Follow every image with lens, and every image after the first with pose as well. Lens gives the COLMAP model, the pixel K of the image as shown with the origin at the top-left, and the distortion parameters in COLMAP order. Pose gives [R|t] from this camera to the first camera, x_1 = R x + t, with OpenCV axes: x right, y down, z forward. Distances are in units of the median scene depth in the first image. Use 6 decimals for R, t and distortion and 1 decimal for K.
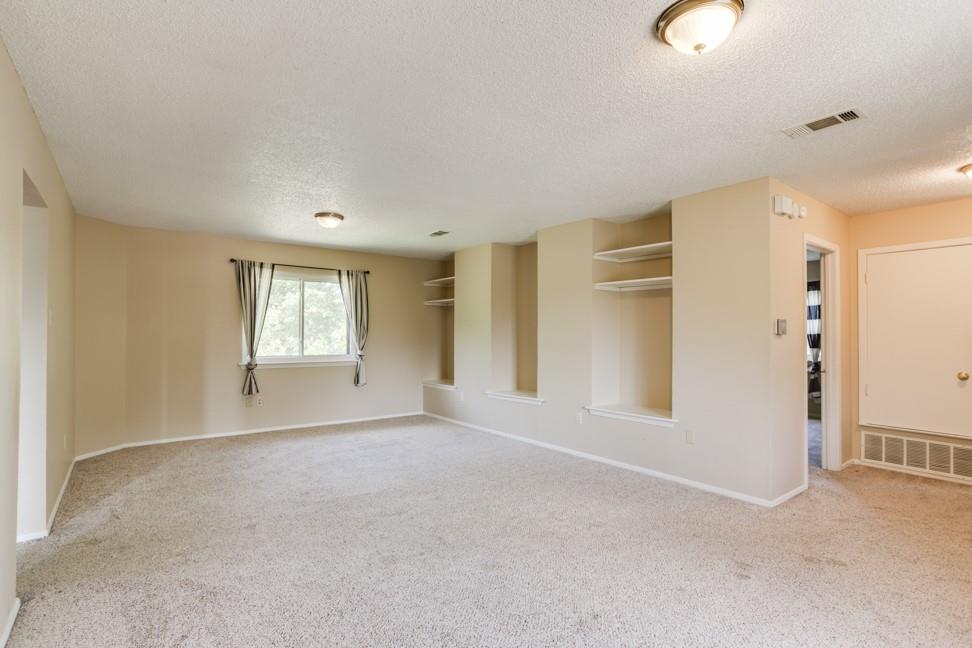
lens RADIAL K [[463.7, 0, 486.0], [0, 463.7, 324.0], [0, 0, 1]] dist [-0.002224, -0.000190]
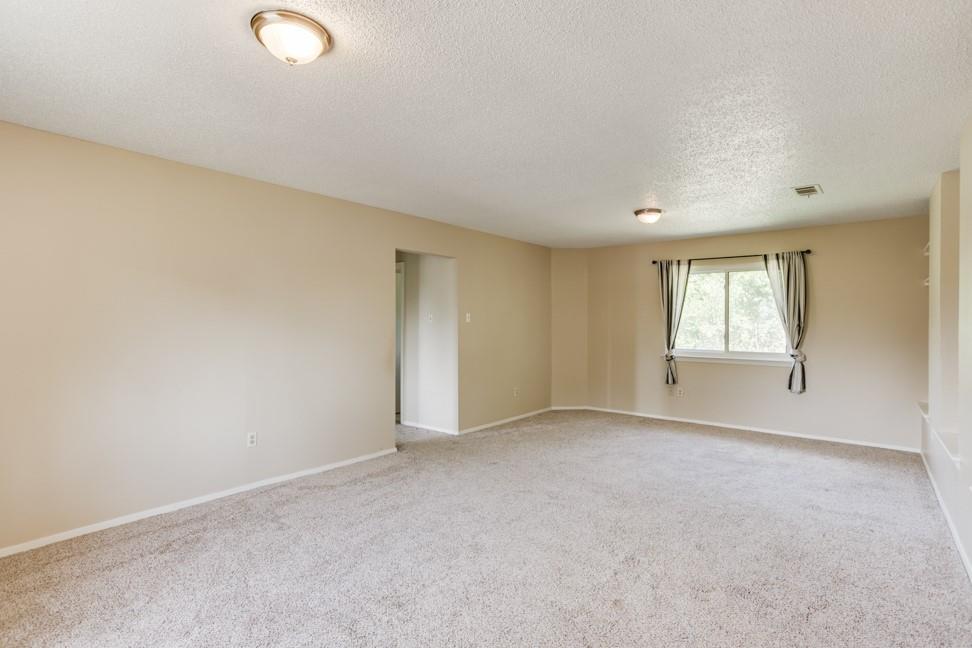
lens RADIAL K [[463.7, 0, 486.0], [0, 463.7, 324.0], [0, 0, 1]] dist [-0.002224, -0.000190]
pose [[0.254184, 0.003444, -0.967150, 0.418510], [0.013174, 0.999889, 0.007023, -0.000594], [0.967066, -0.014527, 0.254110, 0.301621]]
